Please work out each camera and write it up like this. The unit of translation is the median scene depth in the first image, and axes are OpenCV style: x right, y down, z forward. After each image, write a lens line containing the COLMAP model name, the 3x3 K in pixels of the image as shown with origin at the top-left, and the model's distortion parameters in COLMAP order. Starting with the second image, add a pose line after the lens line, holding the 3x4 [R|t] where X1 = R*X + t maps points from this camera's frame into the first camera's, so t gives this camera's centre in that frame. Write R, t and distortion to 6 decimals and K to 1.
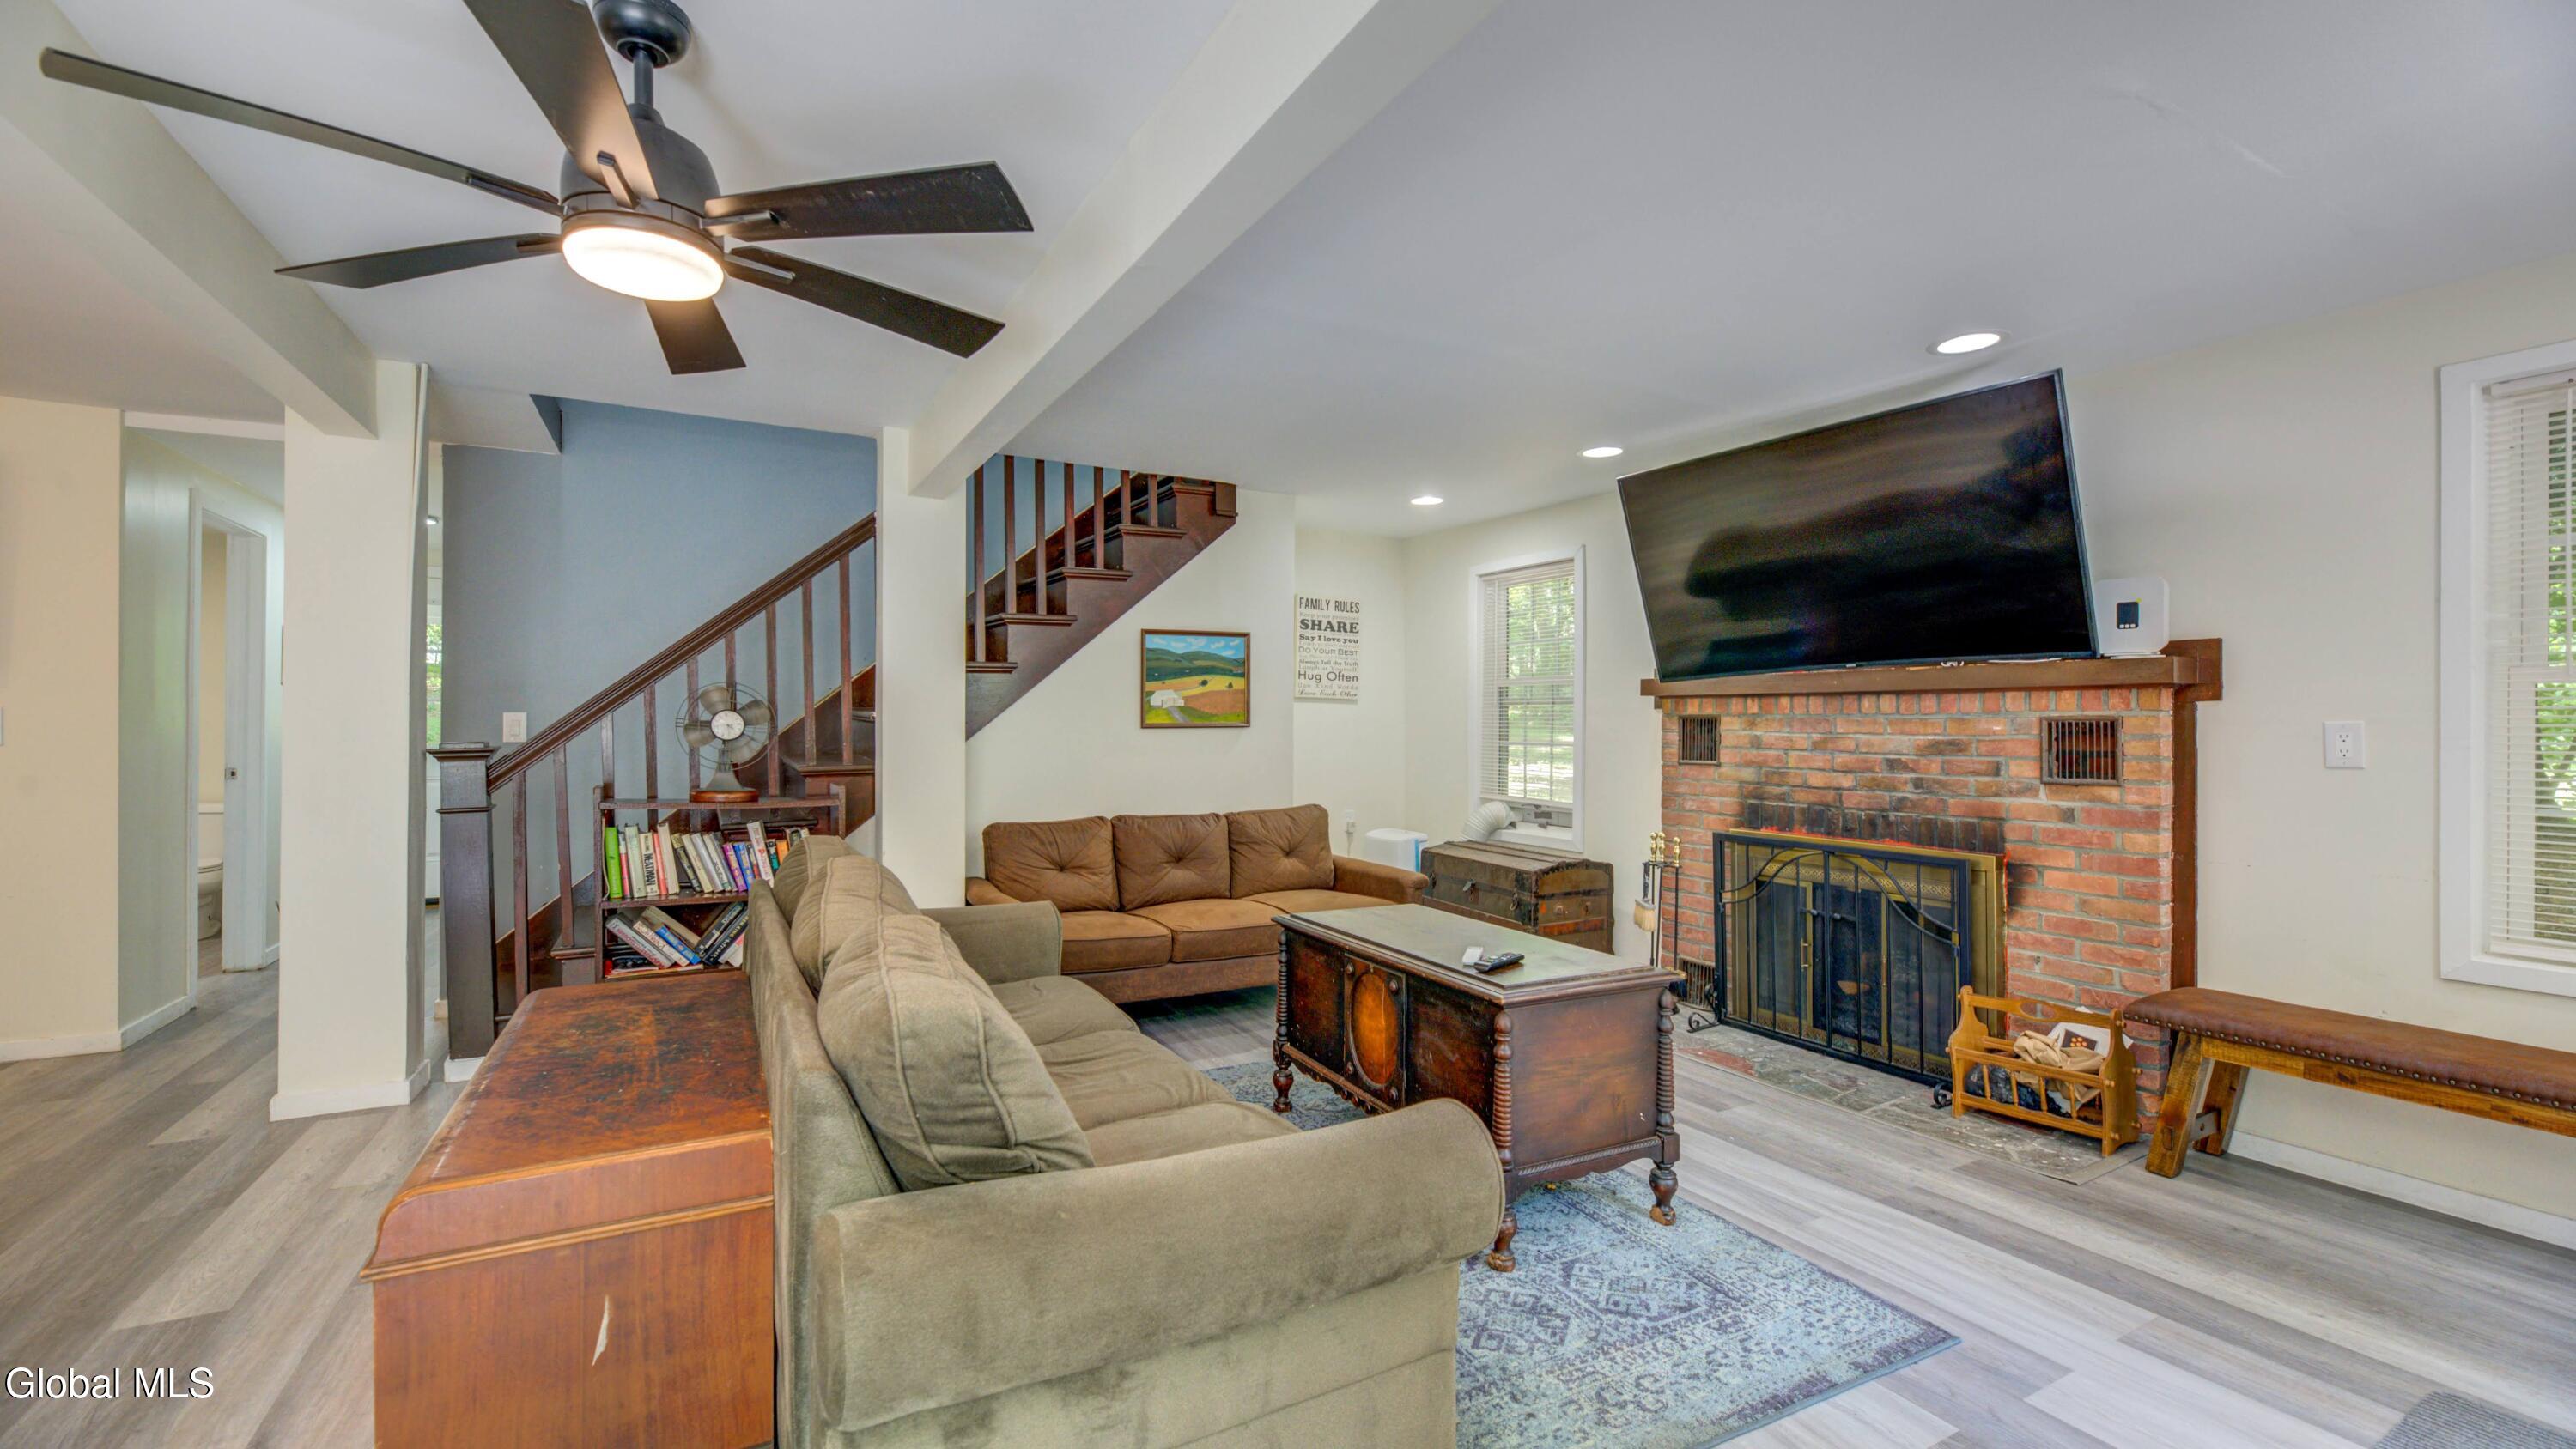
lens RADIAL K [[1046.8, 0, 1275.2], [0, 1046.8, 718.3], [0, 0, 1]] dist [-0.006787, 0.000681]
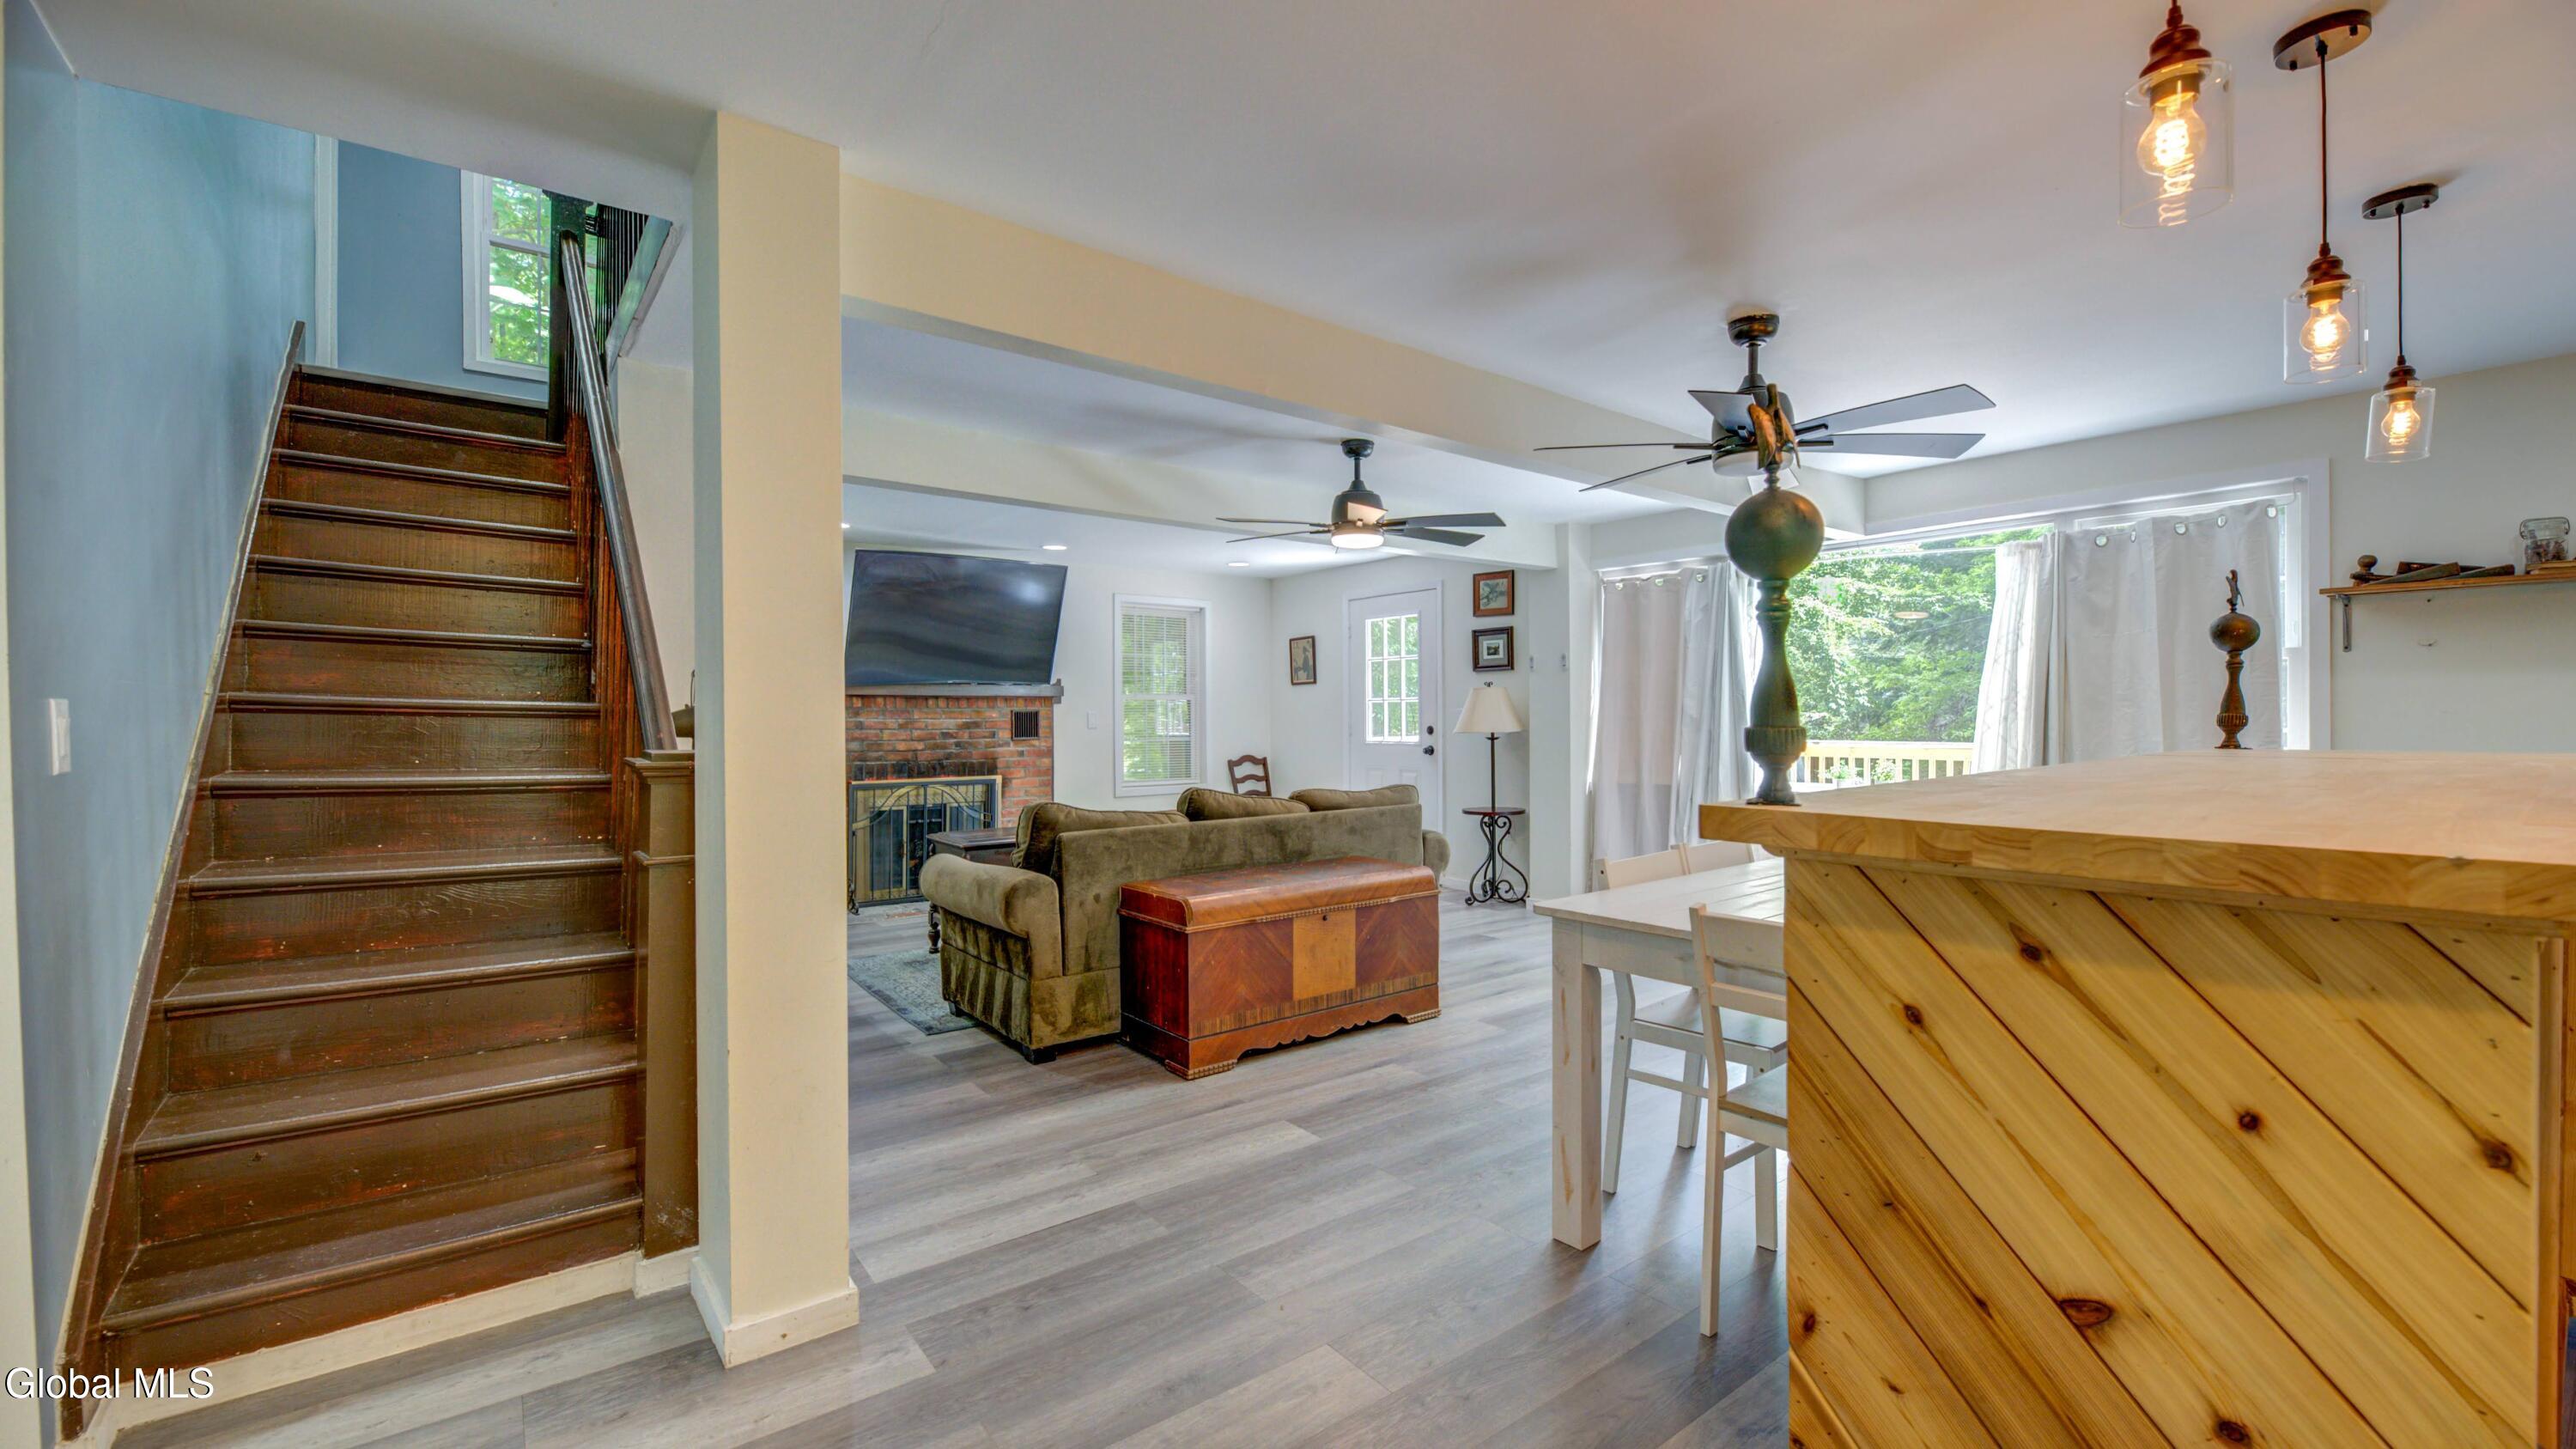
lens RADIAL K [[1047.1, 0, 1264.5], [0, 1047.1, 733.5], [0, 0, 1]] dist [-0.006787, 0.000681]
pose [[-0.133404, -0.021275, 0.990833, -1.351028], [-0.000948, 0.999772, 0.021339, 0.000649], [-0.991061, 0.001907, -0.133394, 0.680081]]
